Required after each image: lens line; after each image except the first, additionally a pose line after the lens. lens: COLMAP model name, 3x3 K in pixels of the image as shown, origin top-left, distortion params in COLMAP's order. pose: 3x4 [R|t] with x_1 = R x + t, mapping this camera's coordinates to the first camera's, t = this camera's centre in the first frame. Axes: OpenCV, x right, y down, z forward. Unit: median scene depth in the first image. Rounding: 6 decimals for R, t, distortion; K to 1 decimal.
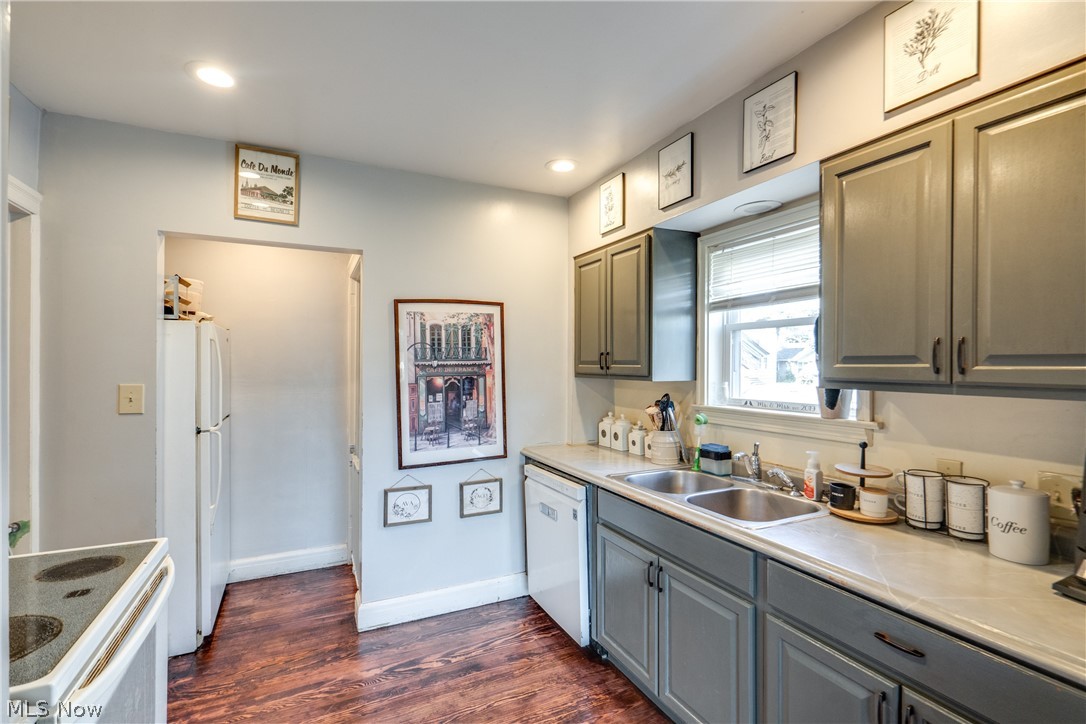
lens RADIAL K [[506.4, 0, 549.2], [0, 506.4, 367.3], [0, 0, 1]] dist [-0.005766, 0.005217]
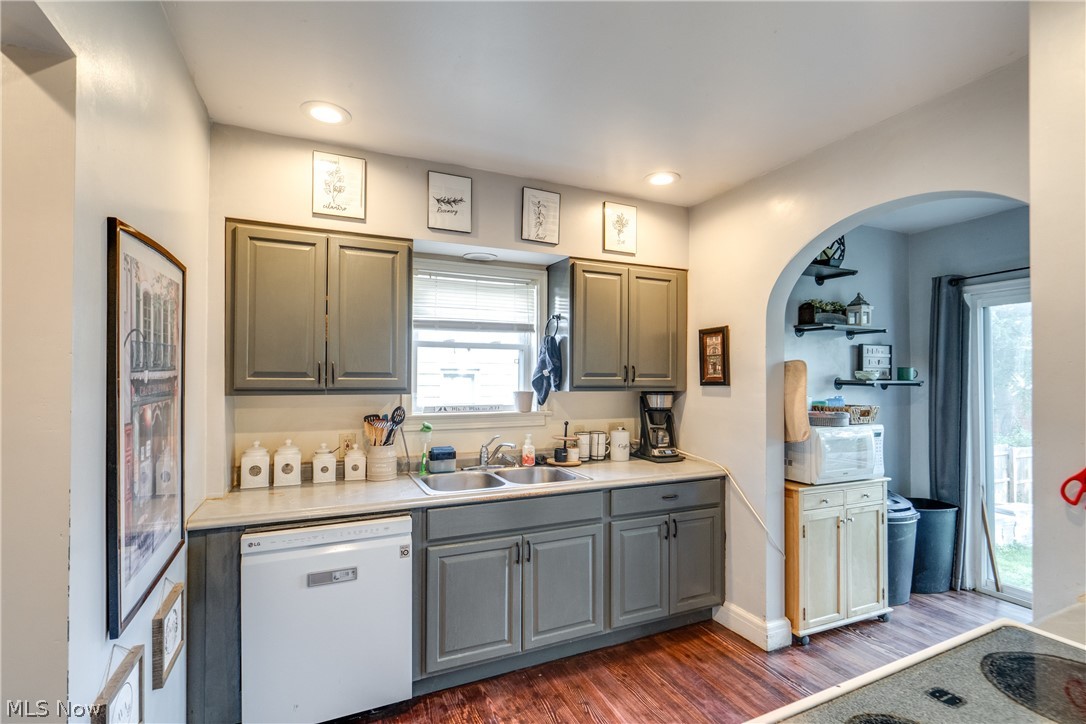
lens RADIAL K [[506.4, 0, 533.7], [0, 506.4, 371.9], [0, 0, 1]] dist [-0.005766, 0.005217]
pose [[0.022882, 0.005270, 0.999724, -0.941658], [0.001642, 0.999985, -0.005309, -0.011830], [-0.999737, 0.001763, 0.022873, 0.885645]]
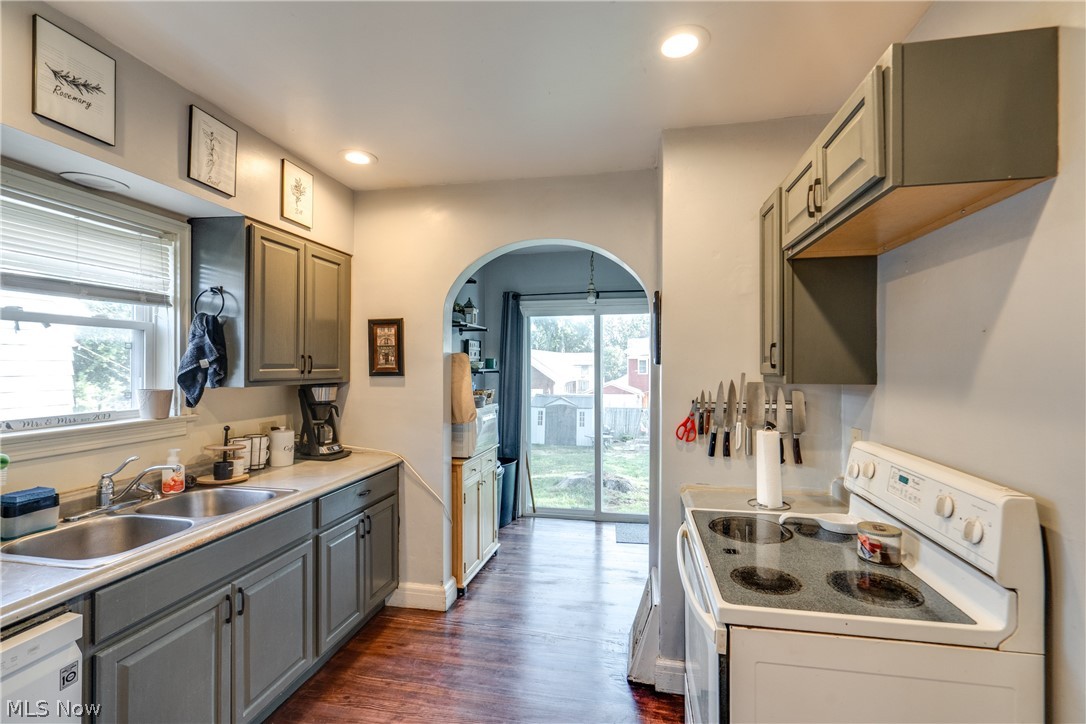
lens RADIAL K [[506.4, 0, 554.2], [0, 506.4, 363.5], [0, 0, 1]] dist [-0.005766, 0.005217]
pose [[-0.813445, -0.006160, 0.581609, -0.731885], [-0.003889, 0.999979, 0.005152, -0.024988], [-0.581629, 0.001929, -0.813452, 1.315204]]
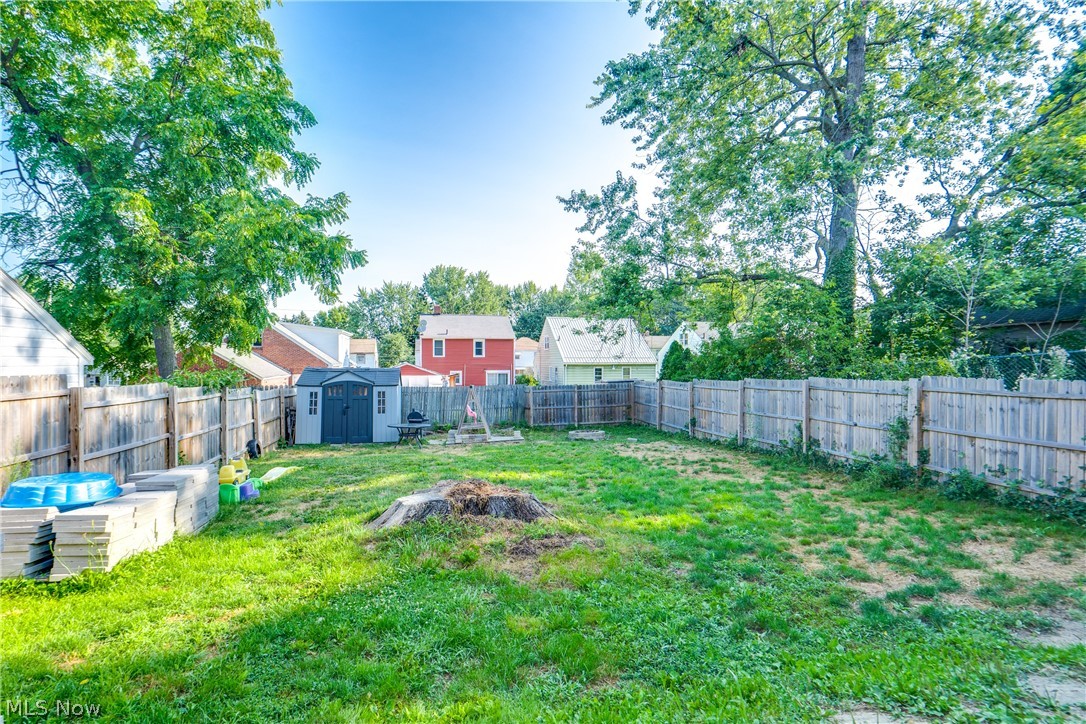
lens RADIAL K [[506.4, 0, 544.4], [0, 506.4, 362.6], [0, 0, 1]] dist [-0.005766, 0.005217]
pose [[-0.980329, -0.005437, 0.197297, 1.484834], [-0.004286, 0.999971, 0.006259, 0.633660], [-0.197326, 0.005290, -0.980324, -1.333993]]
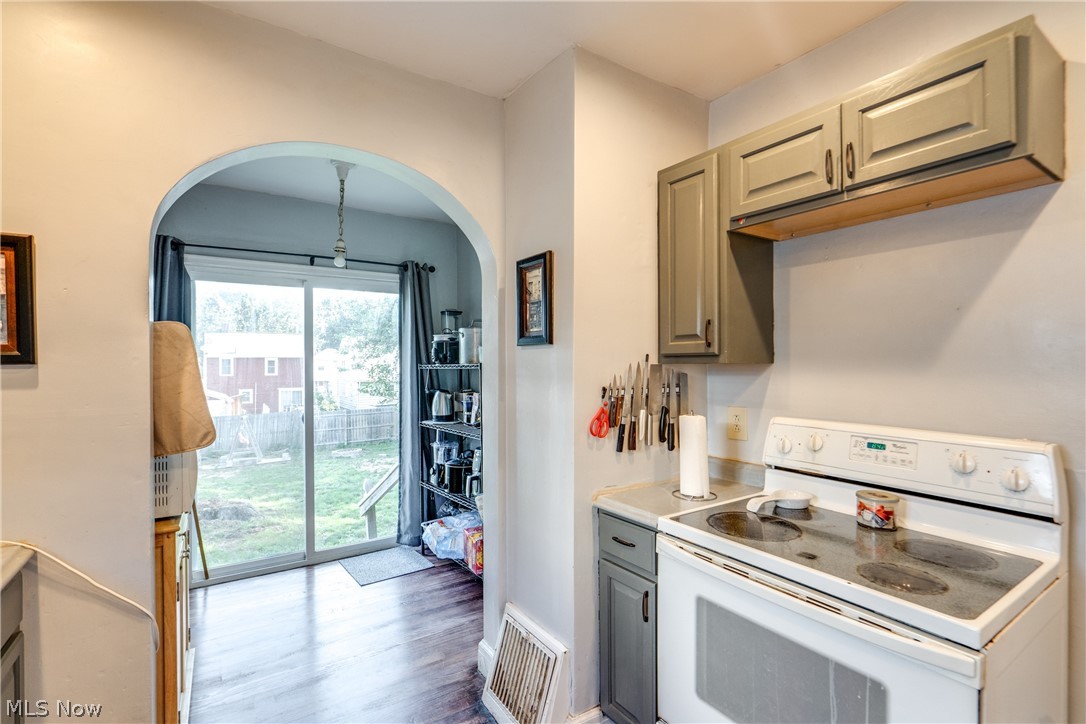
lens RADIAL K [[506.4, 0, 550.7], [0, 506.4, 360.5], [0, 0, 1]] dist [-0.005766, 0.005217]
pose [[-0.989734, -0.002773, -0.142896, -0.099060], [-0.002497, 0.999995, -0.002110, 0.014822], [0.142901, -0.001731, -0.989735, 1.131162]]
